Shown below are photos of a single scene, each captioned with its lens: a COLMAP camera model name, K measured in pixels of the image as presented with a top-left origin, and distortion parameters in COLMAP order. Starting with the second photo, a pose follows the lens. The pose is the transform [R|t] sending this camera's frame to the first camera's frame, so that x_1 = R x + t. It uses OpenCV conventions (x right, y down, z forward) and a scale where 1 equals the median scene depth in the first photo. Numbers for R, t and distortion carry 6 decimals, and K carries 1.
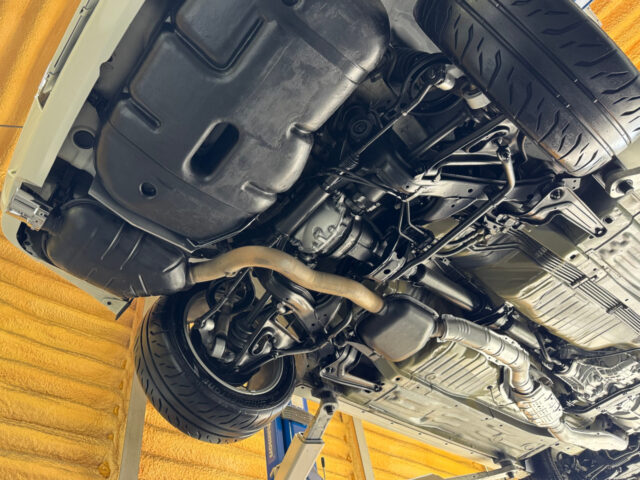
lens RADIAL K [[488.4, 0, 289.1], [0, 488.4, 237.3], [0, 0, 1]] dist [0.082156, -0.118019]
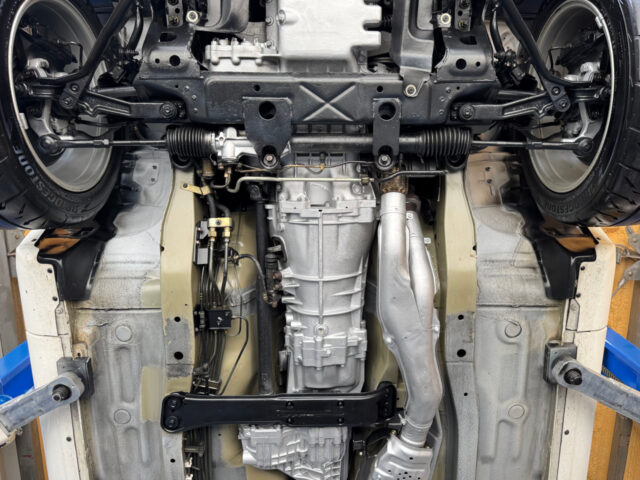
lens RADIAL K [[491.2, 0, 352.4], [0, 491.2, 226.9], [0, 0, 1]] dist [0.116540, -0.199179]
pose [[-0.615540, -0.734034, -0.286888, 1.269421], [0.657421, -0.277485, -0.700571, 1.101965], [0.434636, -0.619836, 0.653372, 1.028461]]
